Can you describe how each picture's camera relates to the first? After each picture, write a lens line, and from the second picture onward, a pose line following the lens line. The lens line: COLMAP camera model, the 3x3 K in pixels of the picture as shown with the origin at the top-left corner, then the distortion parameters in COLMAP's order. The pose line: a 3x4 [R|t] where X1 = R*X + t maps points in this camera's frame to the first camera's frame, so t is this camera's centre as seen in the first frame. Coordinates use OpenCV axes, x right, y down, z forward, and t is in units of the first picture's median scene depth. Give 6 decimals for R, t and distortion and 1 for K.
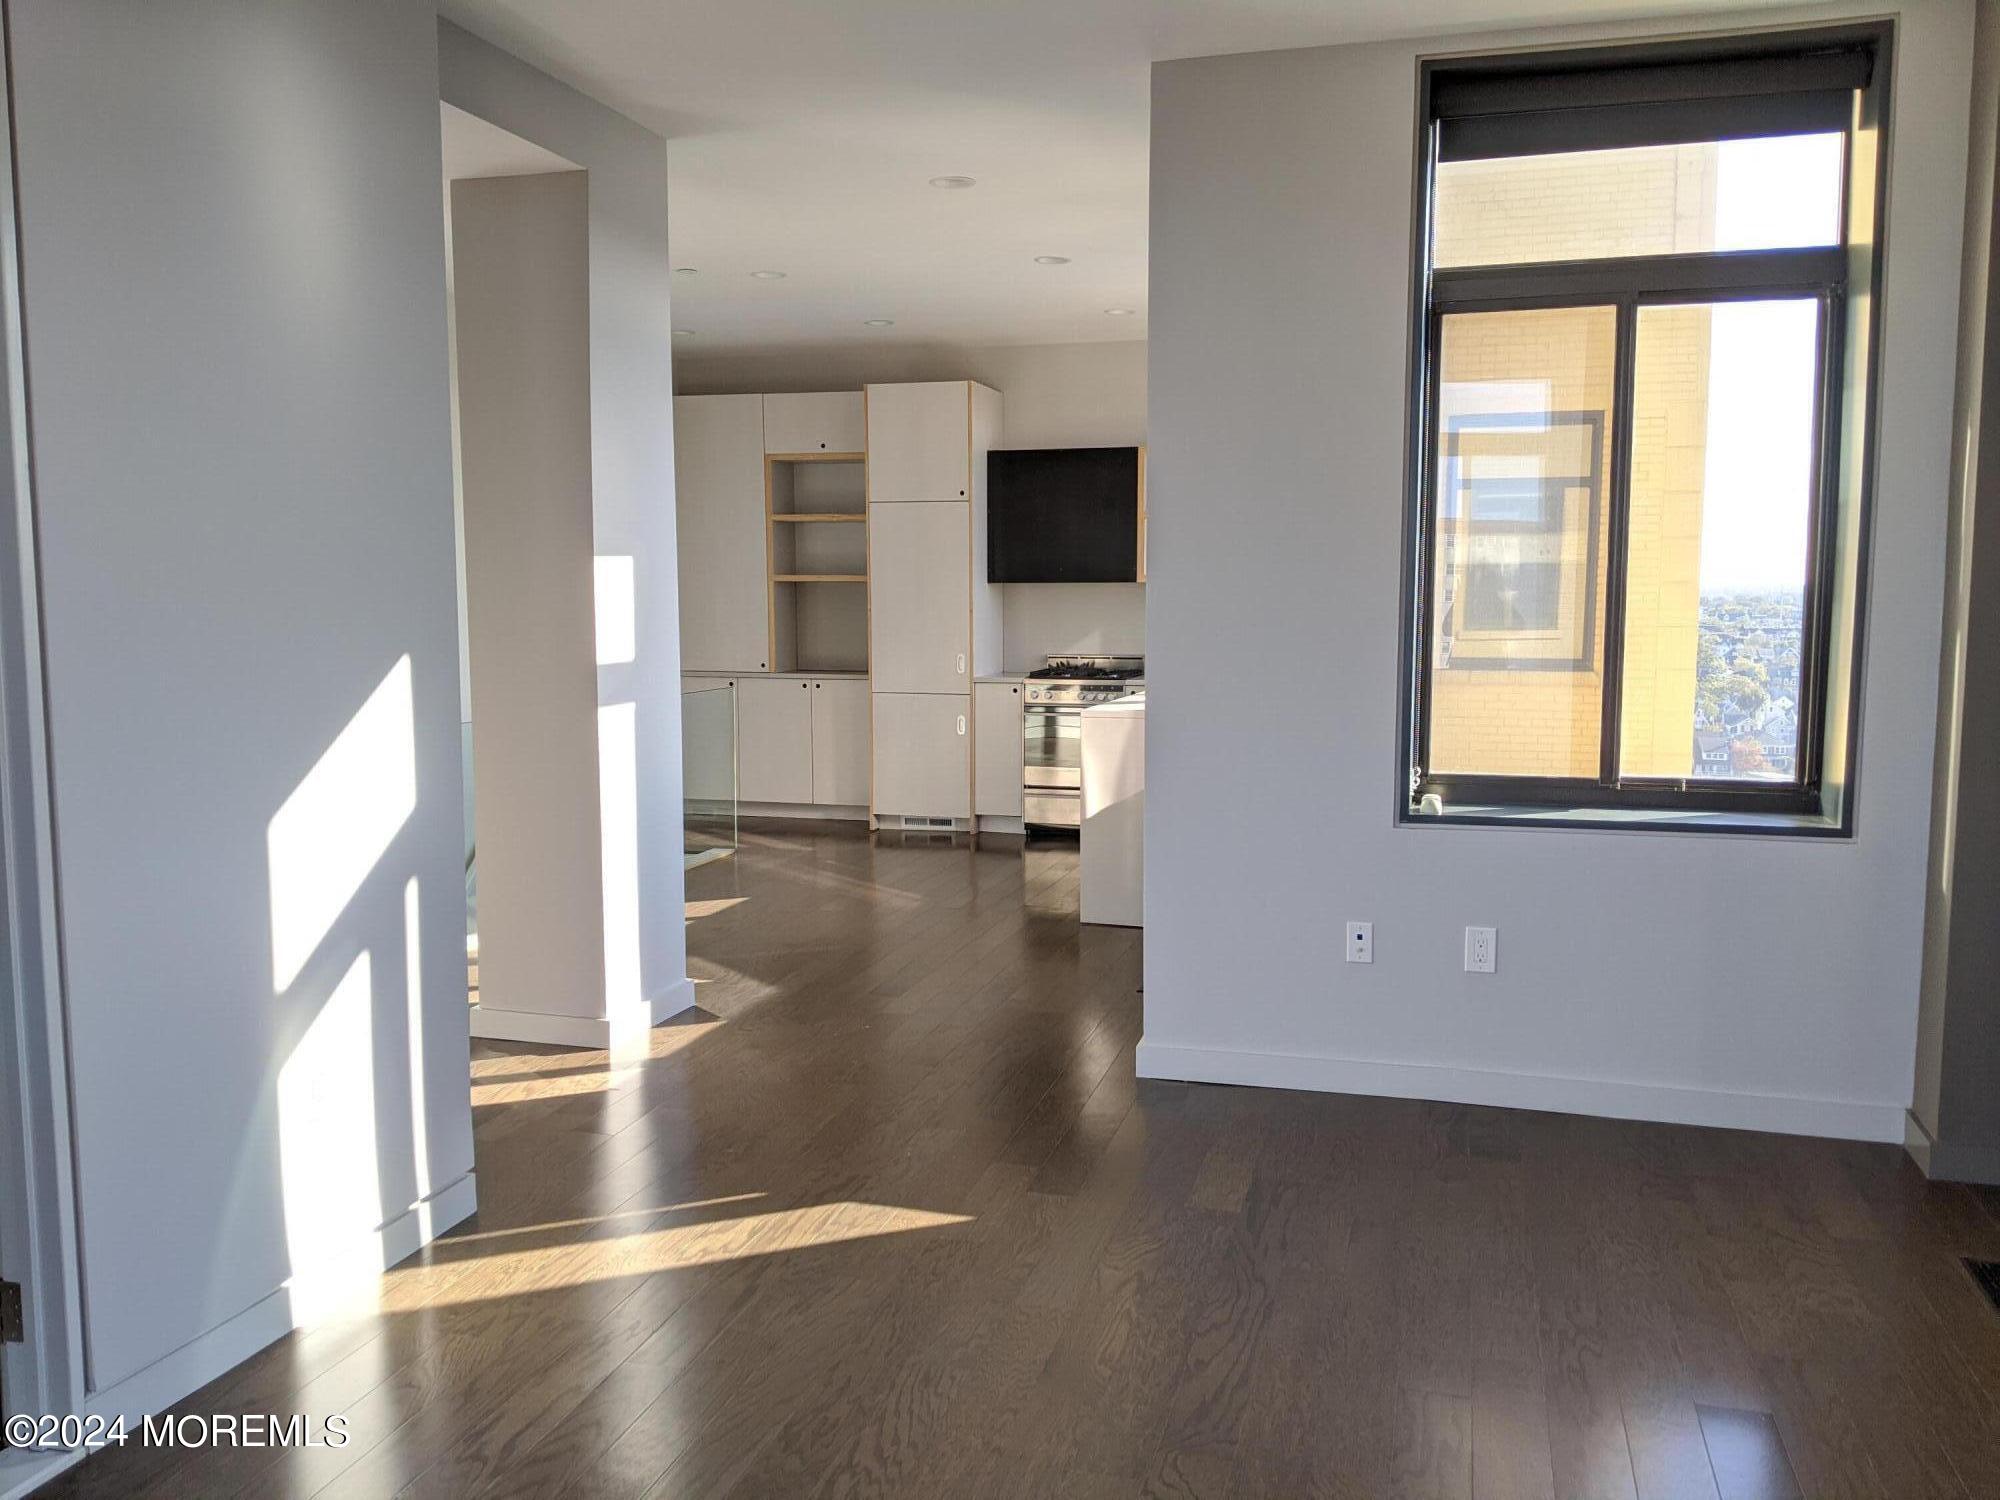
lens RADIAL K [[1578.1, 0, 1047.7], [0, 1578.1, 798.8], [0, 0, 1]] dist [0.063323, -0.106098]
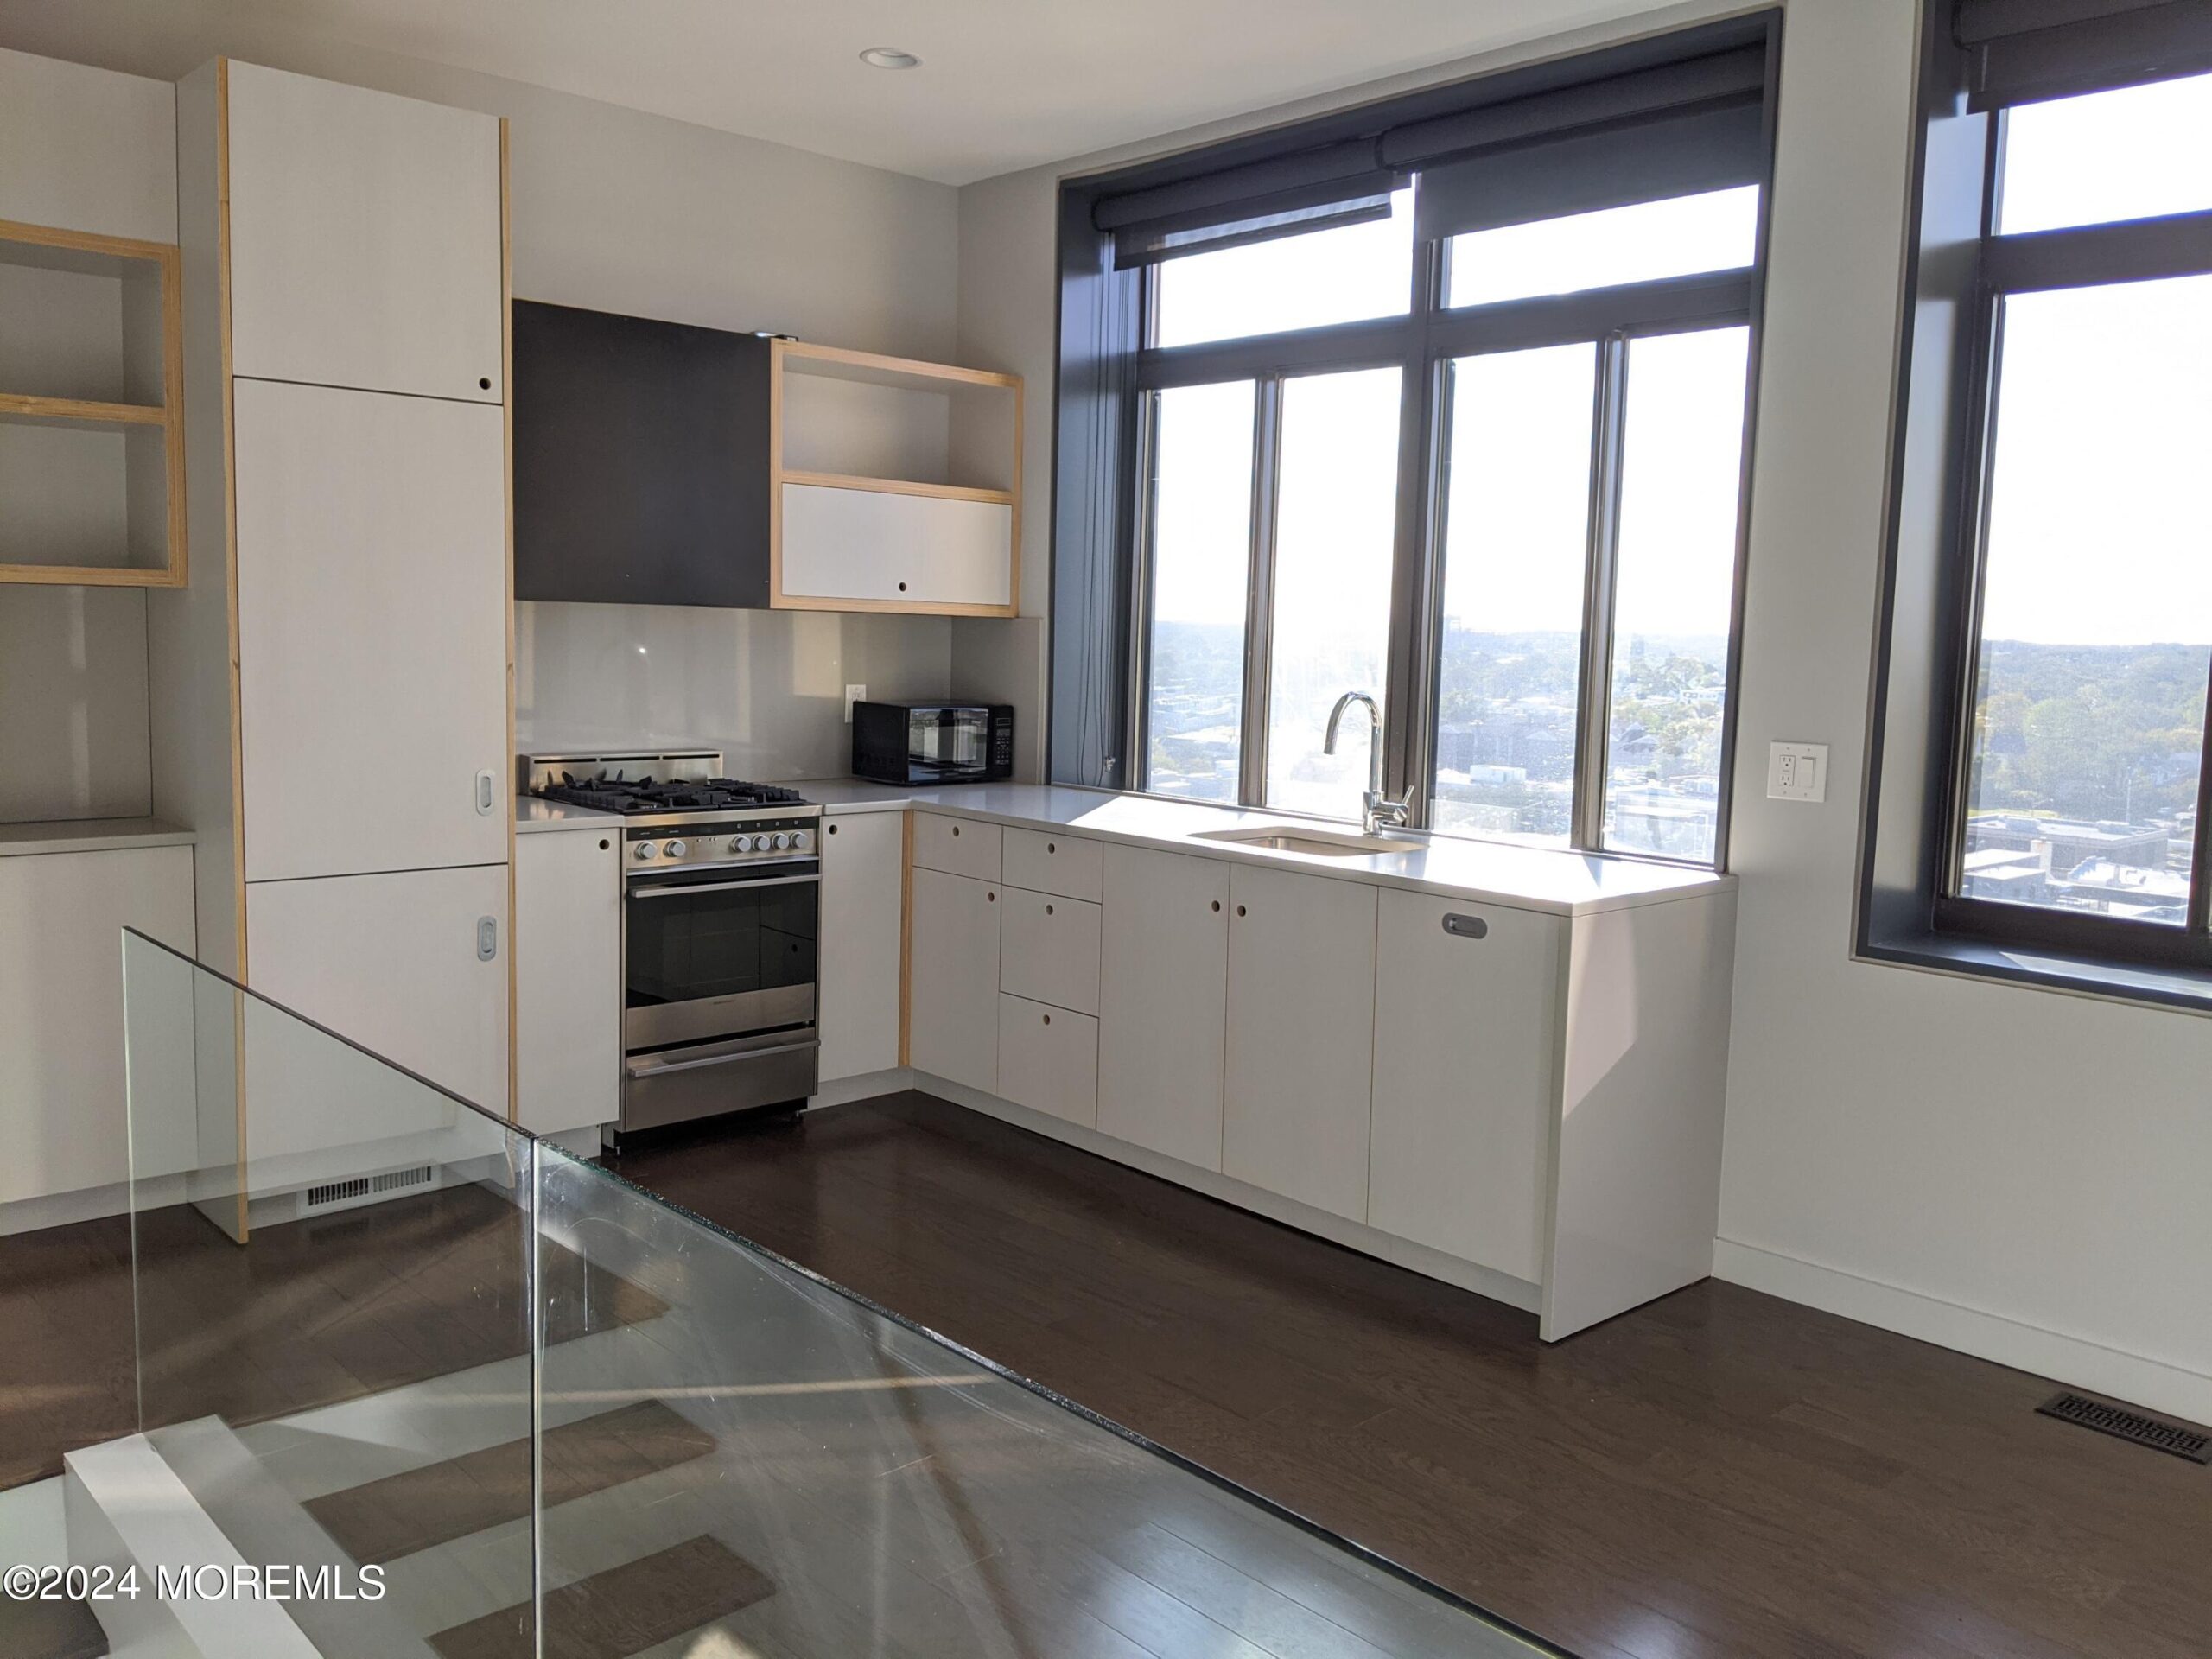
lens RADIAL K [[1745.4, 0, 1124.5], [0, 1745.4, 816.9], [0, 0, 1]] dist [0.063323, -0.106098]
pose [[0.530272, -0.076579, 0.844362, -0.349852], [0.087856, 0.995514, 0.035112, -0.078248], [-0.843263, 0.055563, 0.534621, 0.591640]]
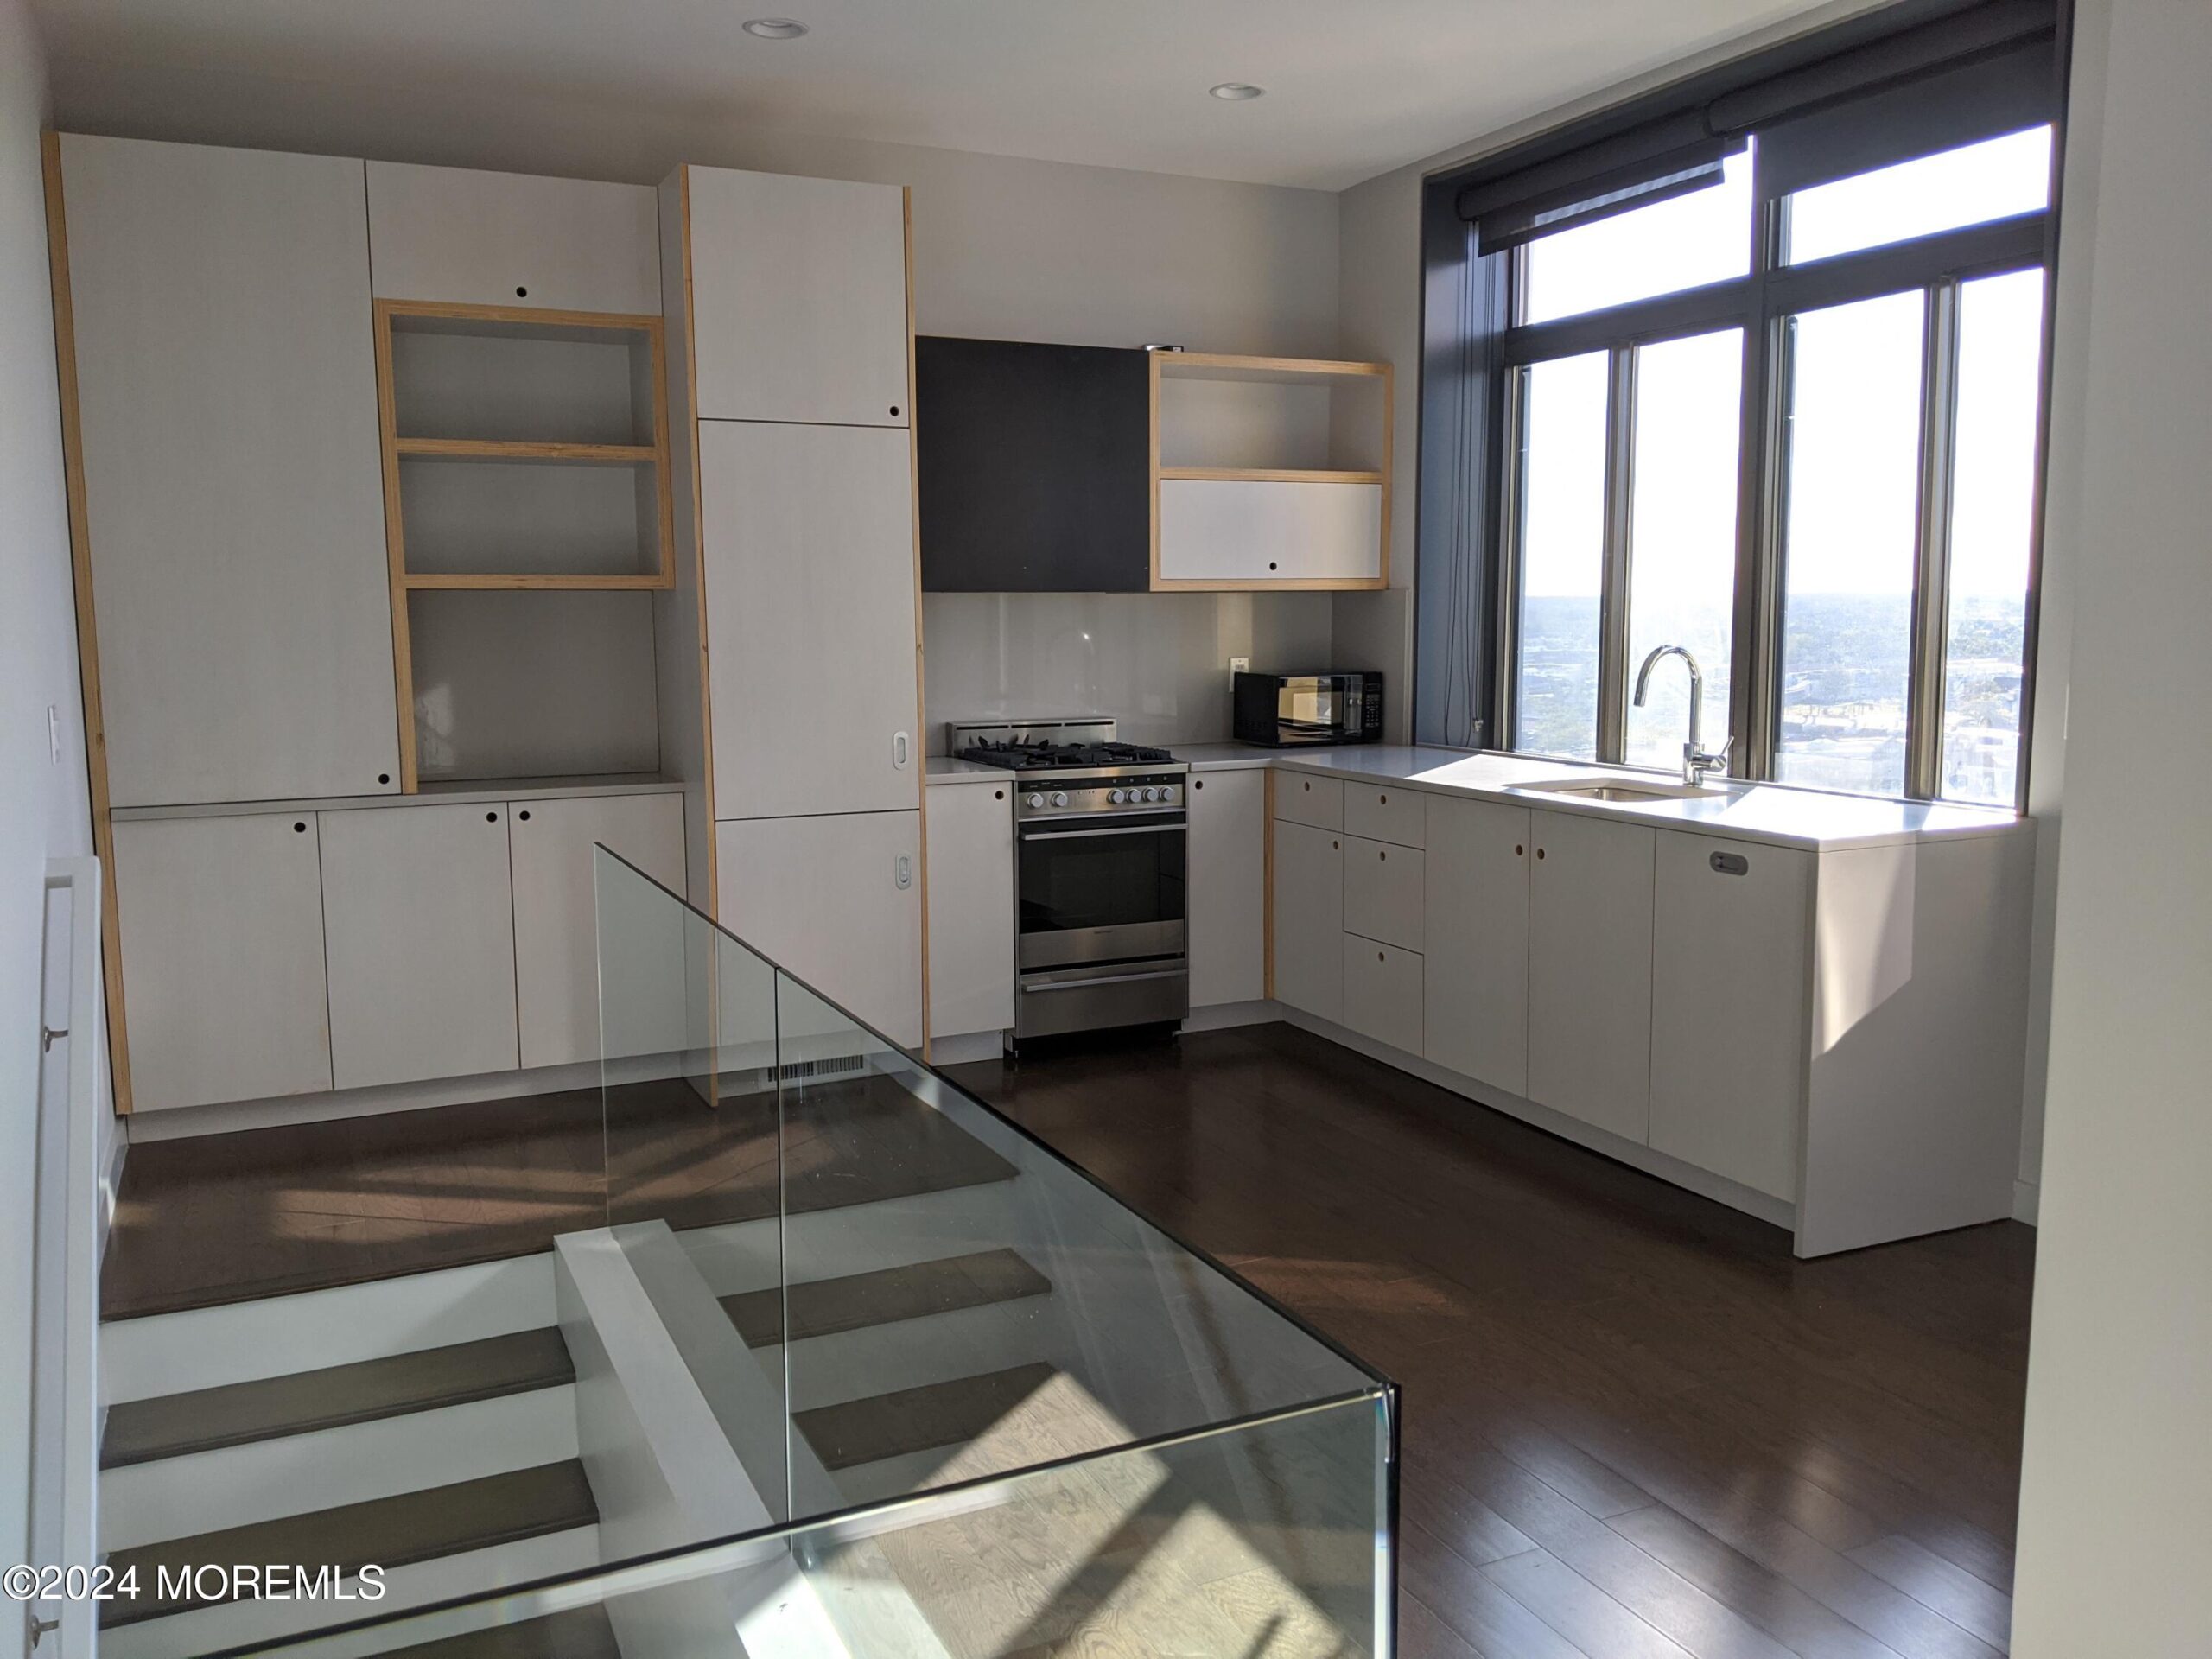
lens RADIAL K [[1745.4, 0, 1125.0], [0, 1745.4, 833.0], [0, 0, 1]] dist [0.063323, -0.106098]
pose [[0.757577, -0.089008, 0.646649, -0.355396], [0.095845, 0.995090, 0.024684, -0.064253], [-0.645671, 0.043278, 0.762388, 0.512685]]
